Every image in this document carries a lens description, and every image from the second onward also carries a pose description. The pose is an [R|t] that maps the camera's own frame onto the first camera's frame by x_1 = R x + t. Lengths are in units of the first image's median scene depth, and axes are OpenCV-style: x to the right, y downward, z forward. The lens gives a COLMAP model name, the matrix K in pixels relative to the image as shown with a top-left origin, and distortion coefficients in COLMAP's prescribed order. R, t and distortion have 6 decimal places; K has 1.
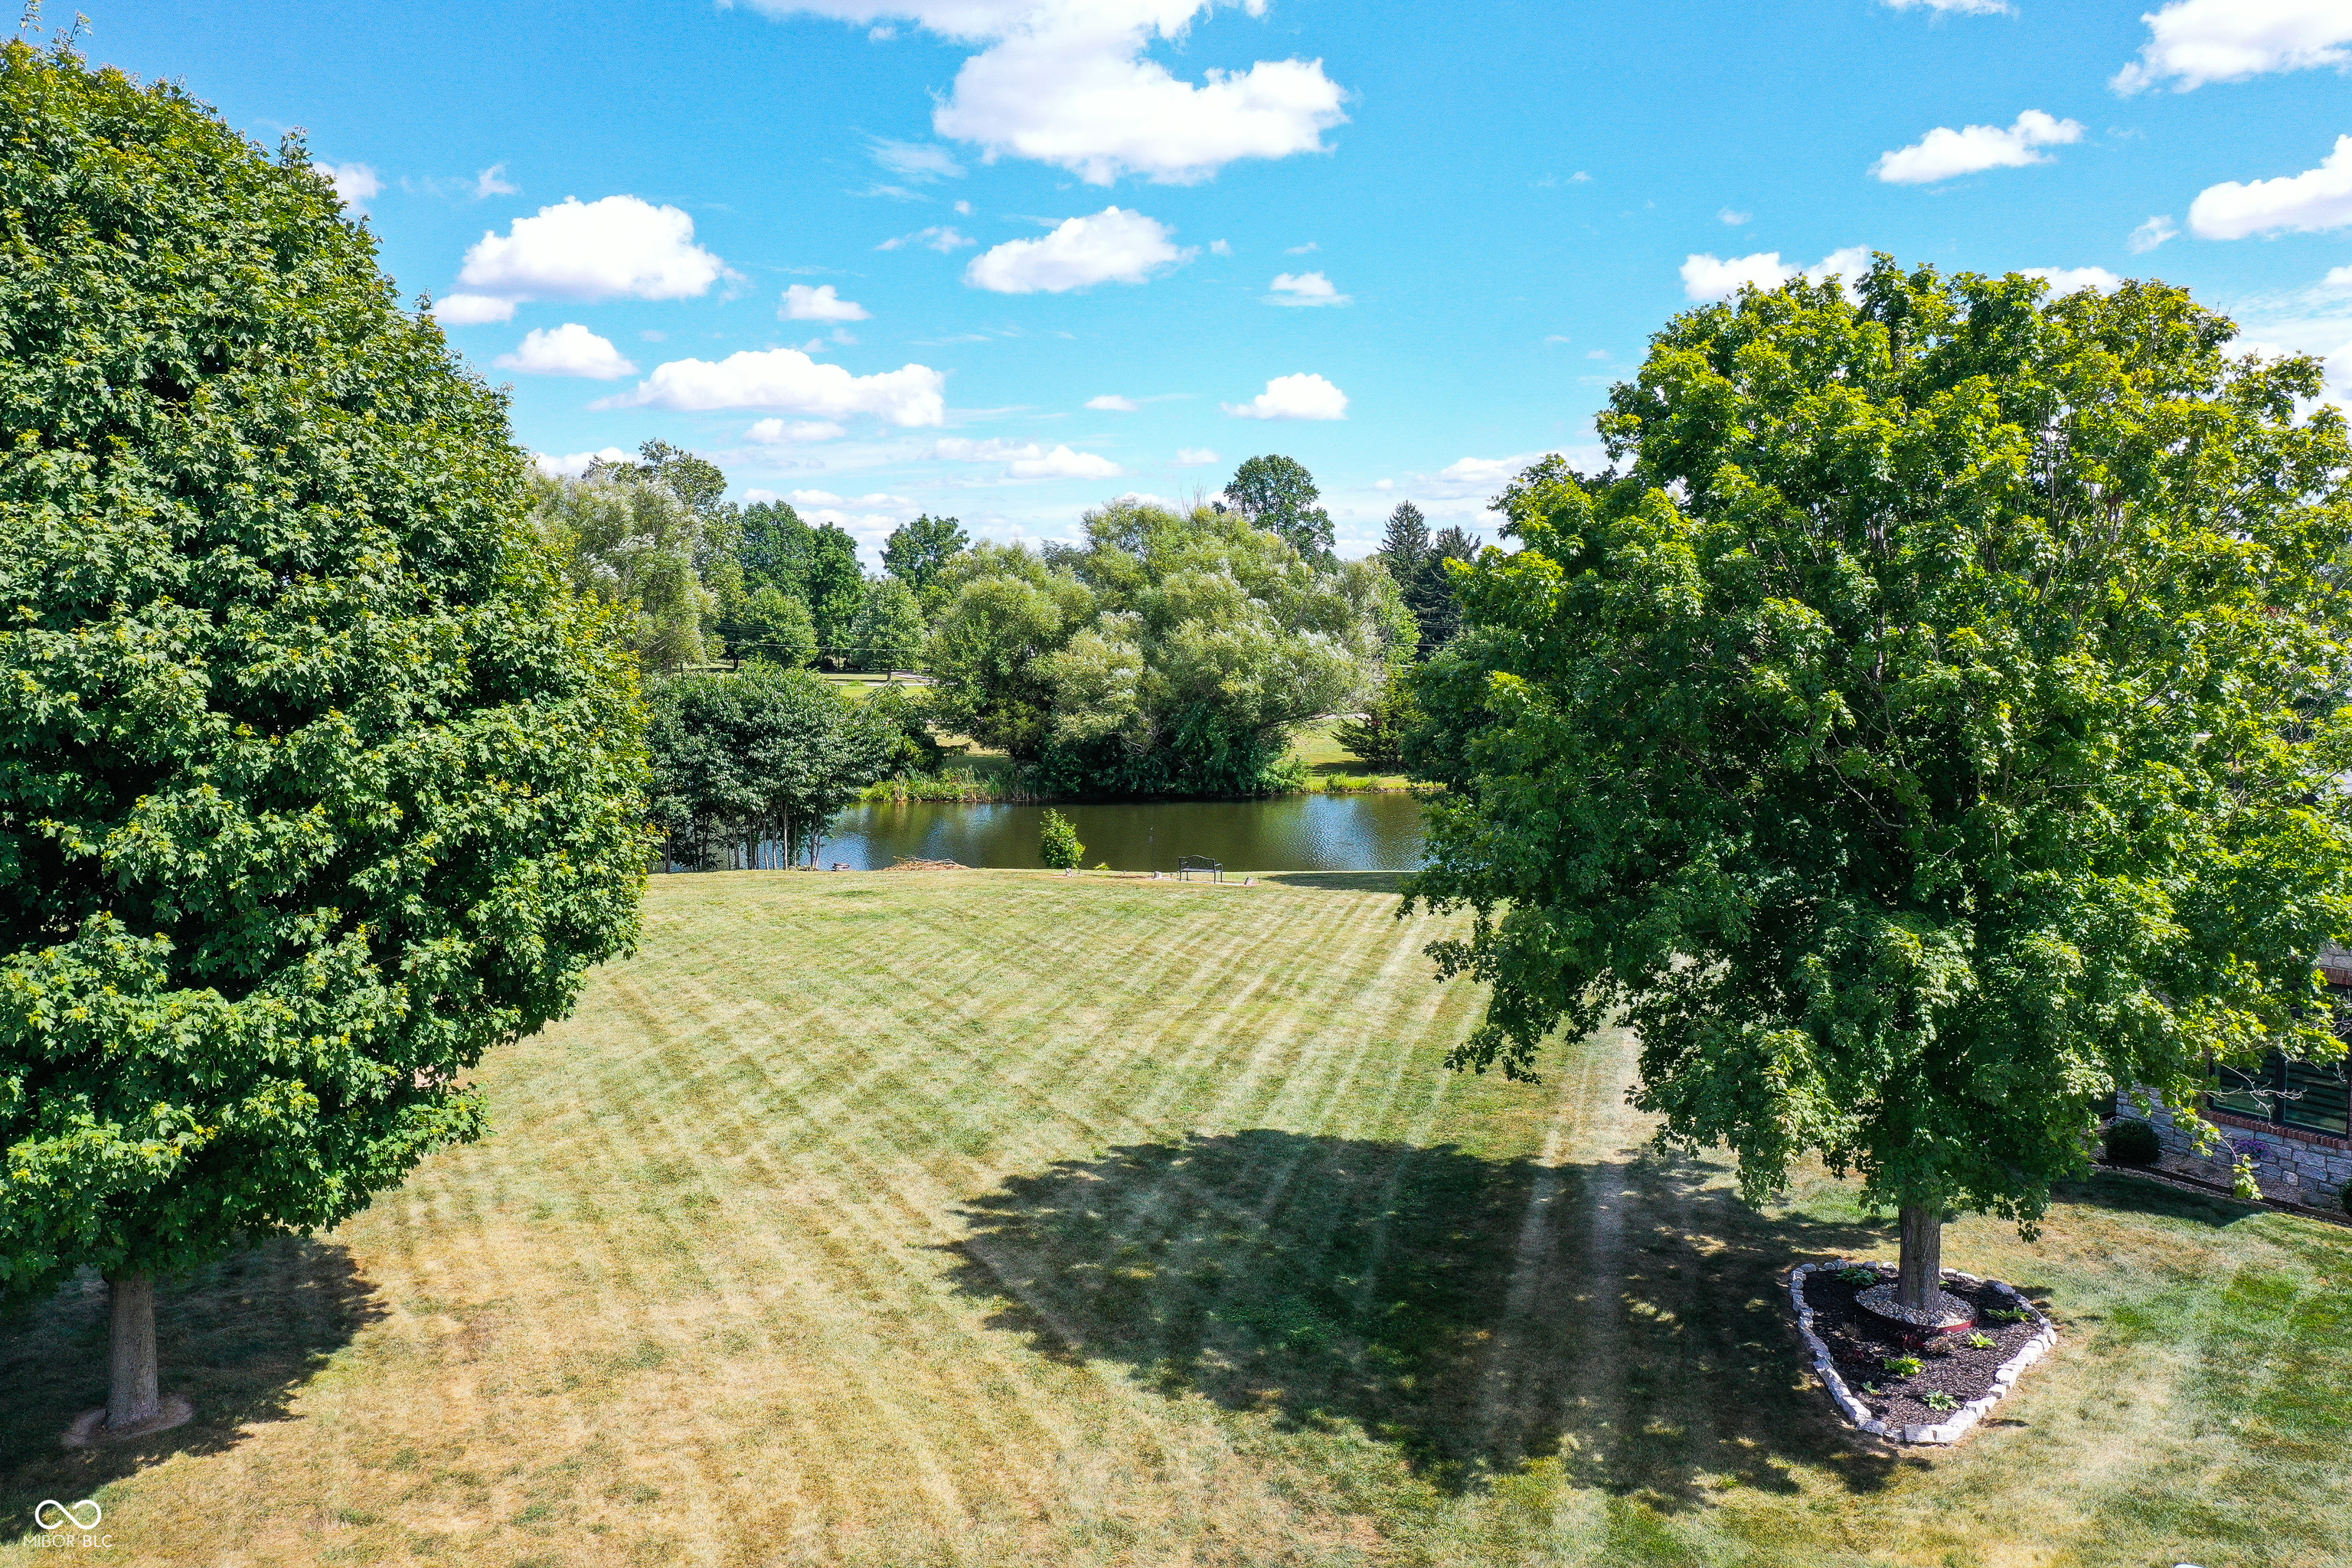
lens RADIAL K [[1880.5, 0, 1173.6], [0, 1880.5, 725.0], [0, 0, 1]] dist [0.013839, -0.009075]
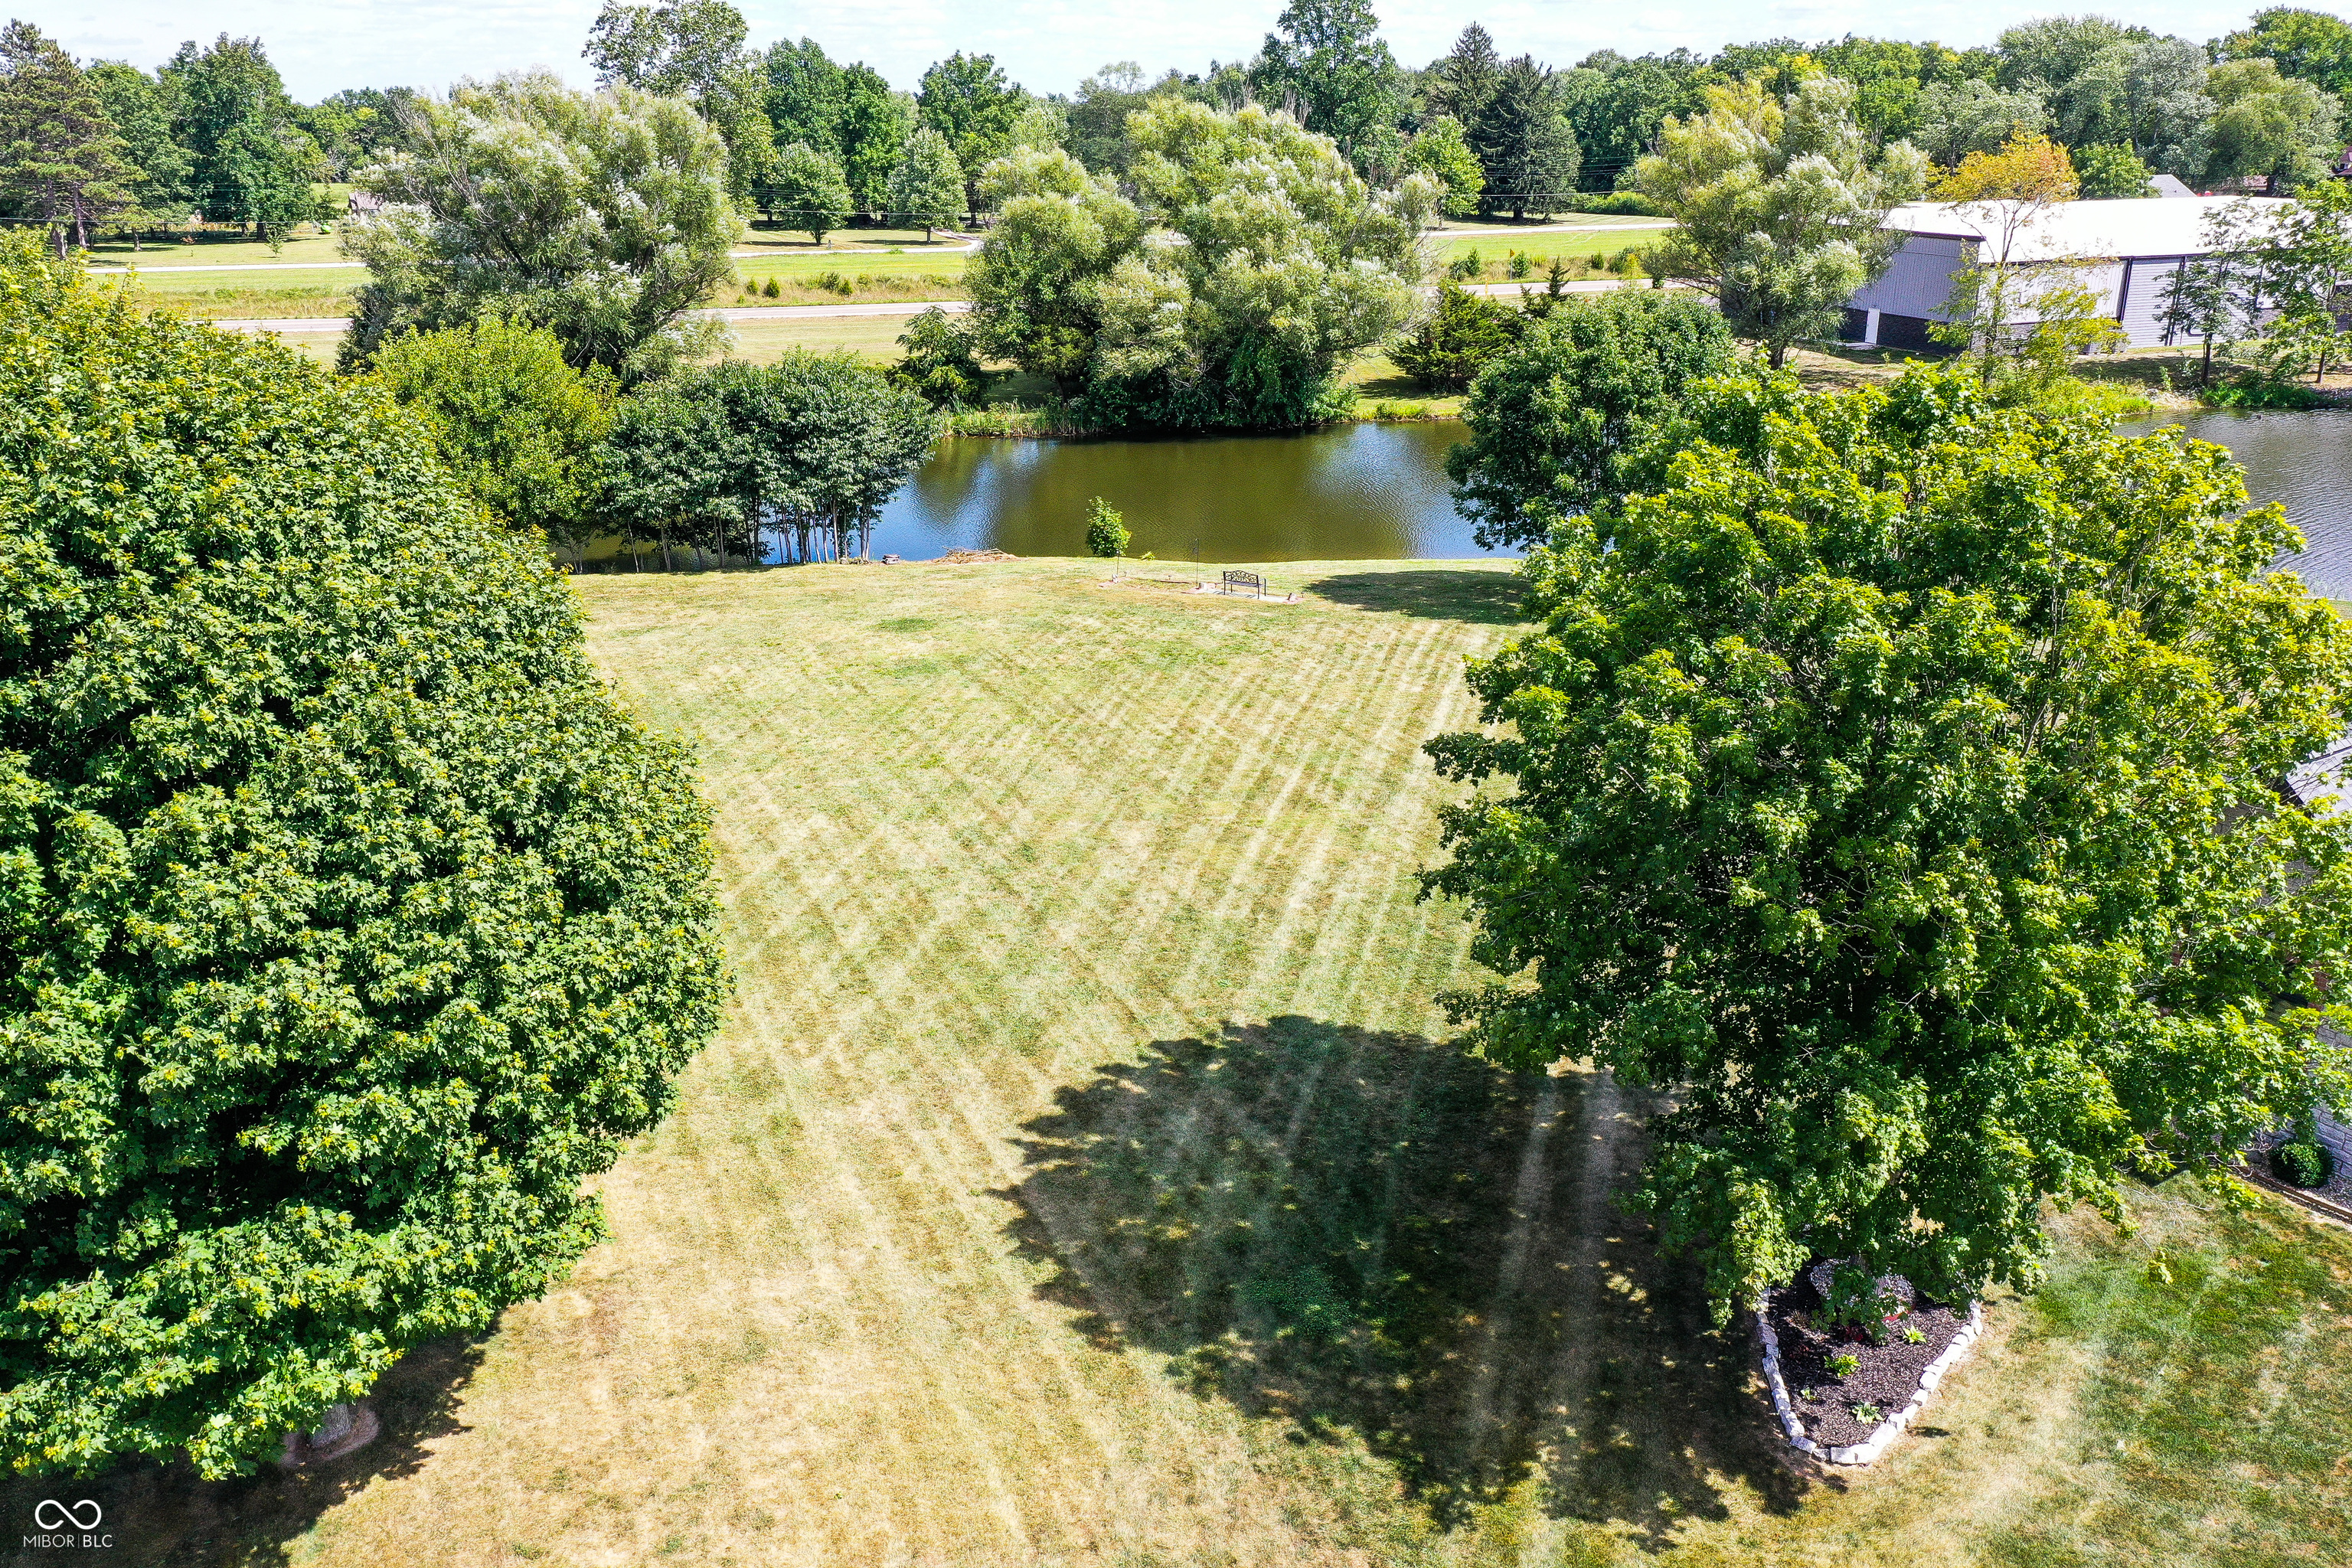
lens RADIAL K [[1906.8, 0, 1172.5], [0, 1906.8, 712.3], [0, 0, 1]] dist [0.016796, -0.001576]
pose [[0.999617, 0.002406, -0.027568, 0.008652], [0.004431, 0.969440, 0.245287, -0.243108], [0.027316, -0.245315, 0.969058, -0.030770]]
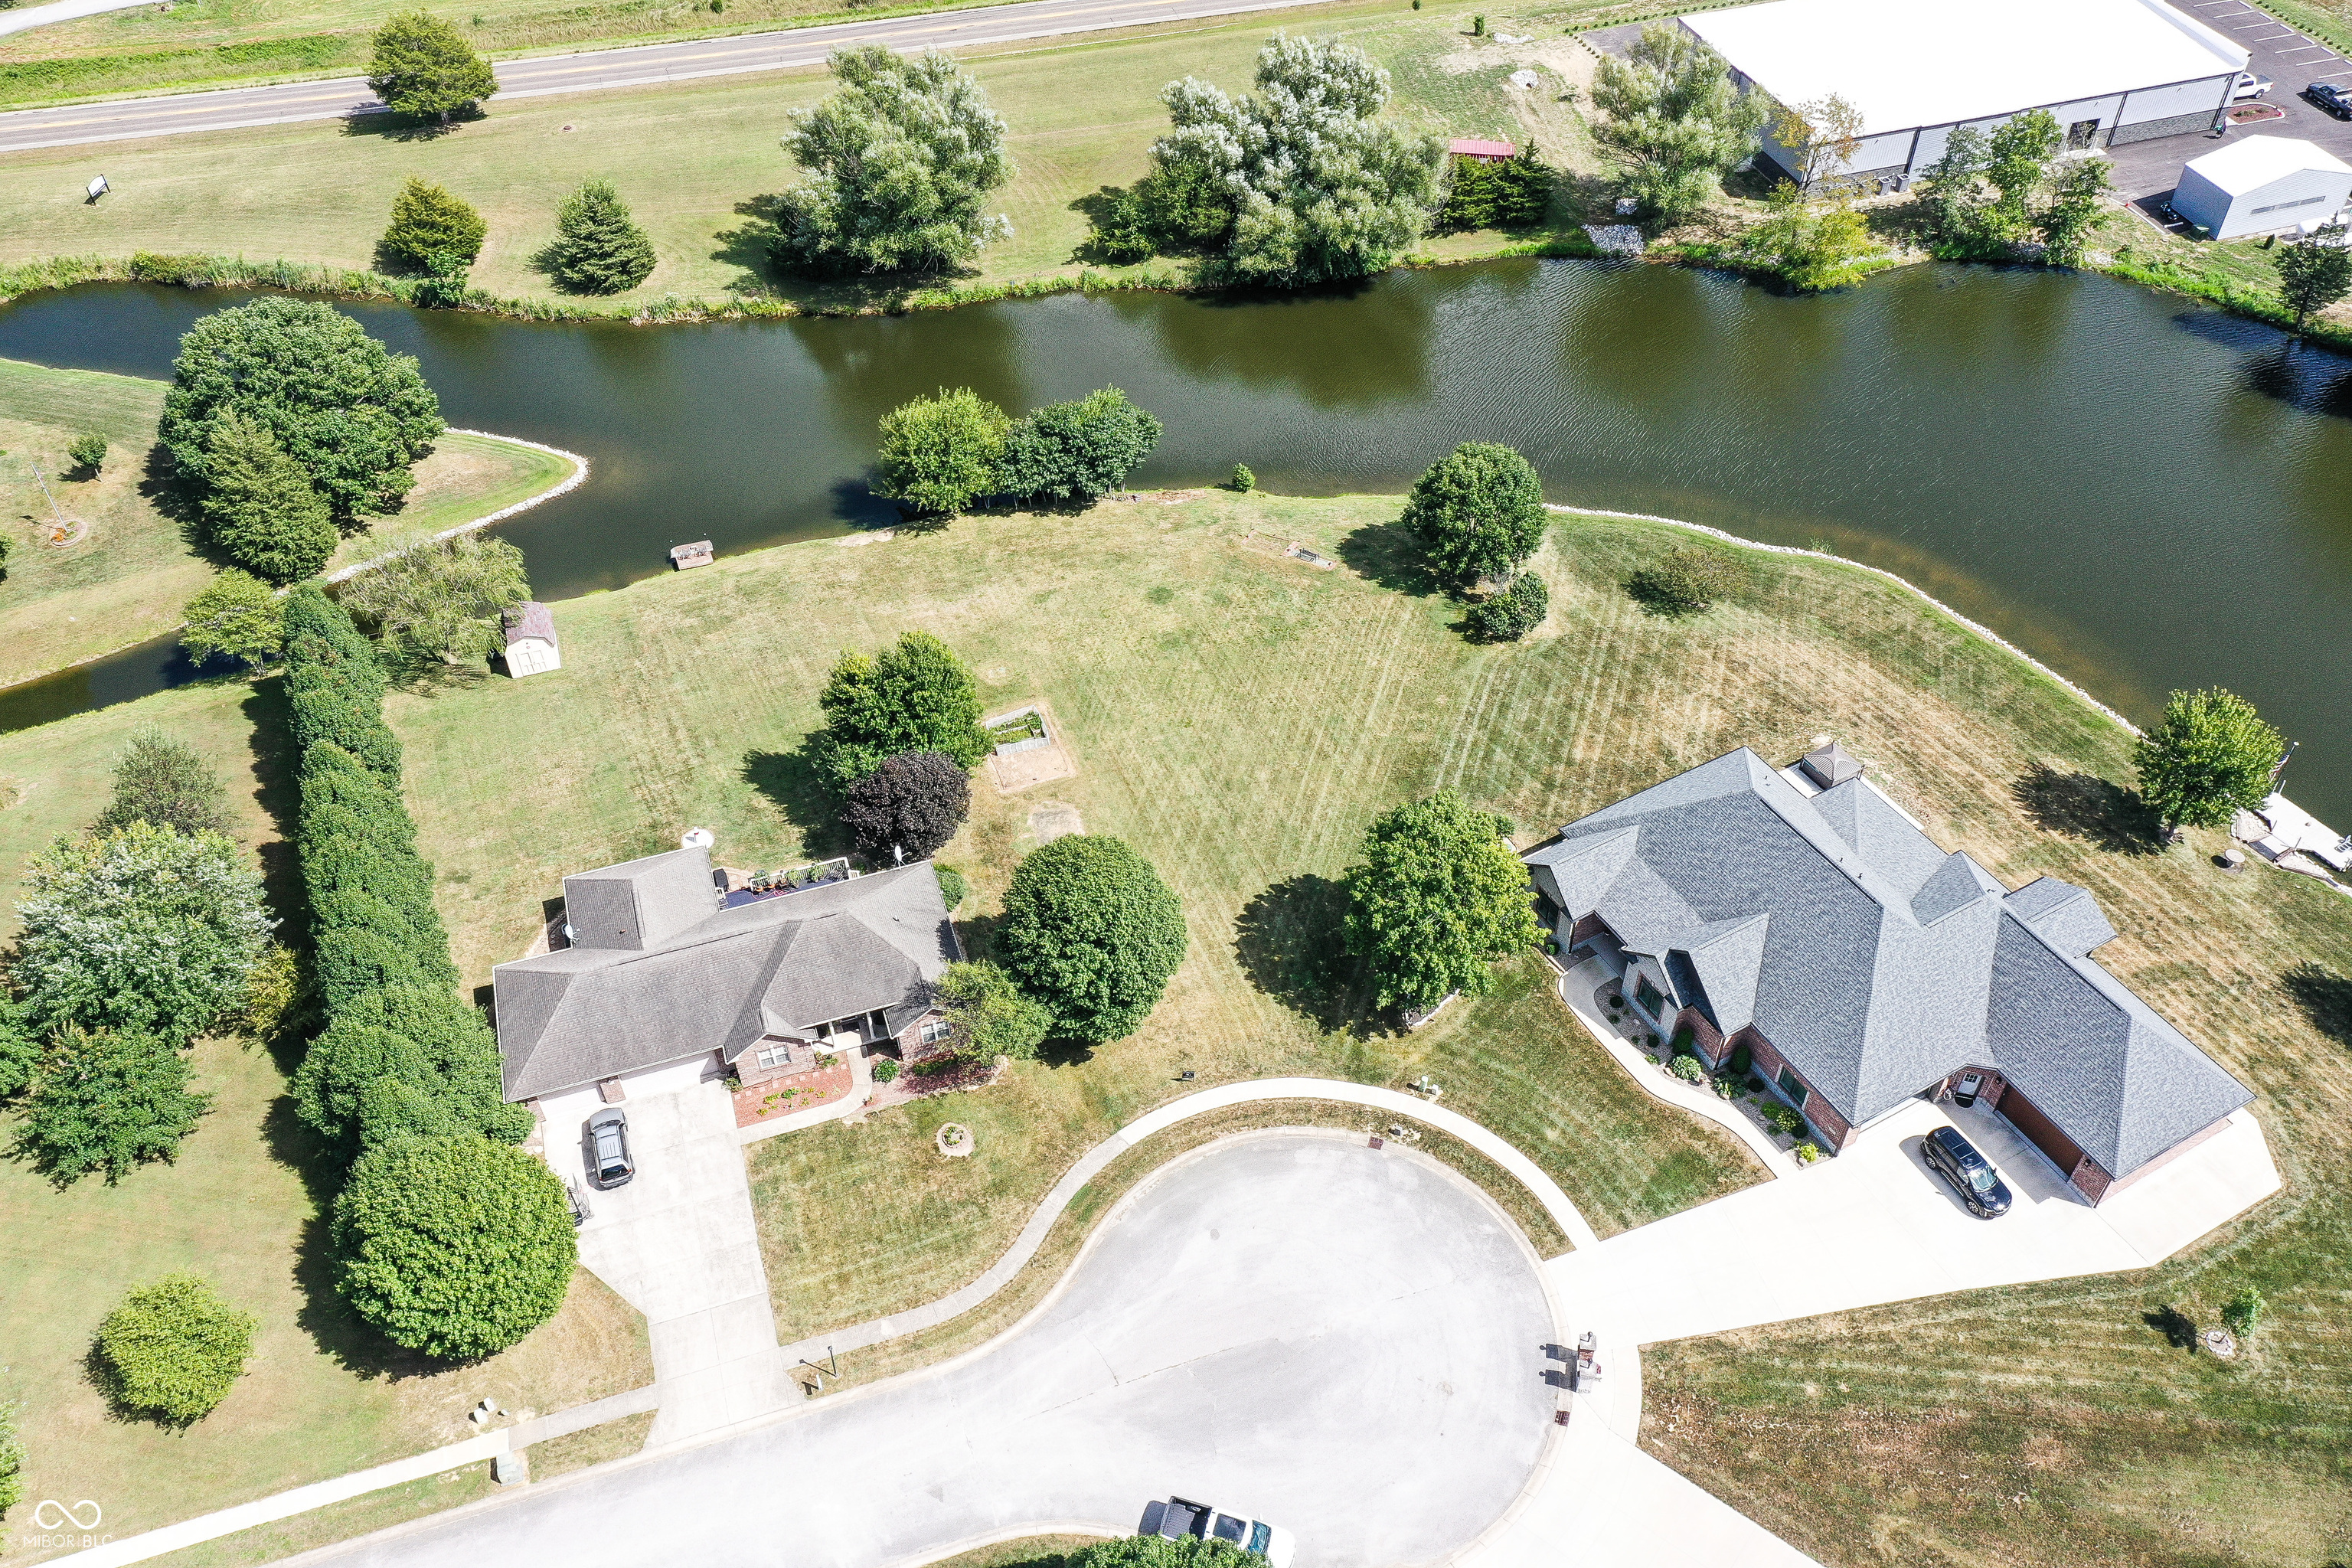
lens RADIAL K [[1880.5, 0, 1173.6], [0, 1880.5, 725.0], [0, 0, 1]] dist [0.013839, -0.009075]
pose [[0.997505, 0.034139, -0.061794, -0.003419], [0.011557, 0.784537, 0.619974, -2.549639], [0.069645, -0.619141, 0.782185, -1.930155]]
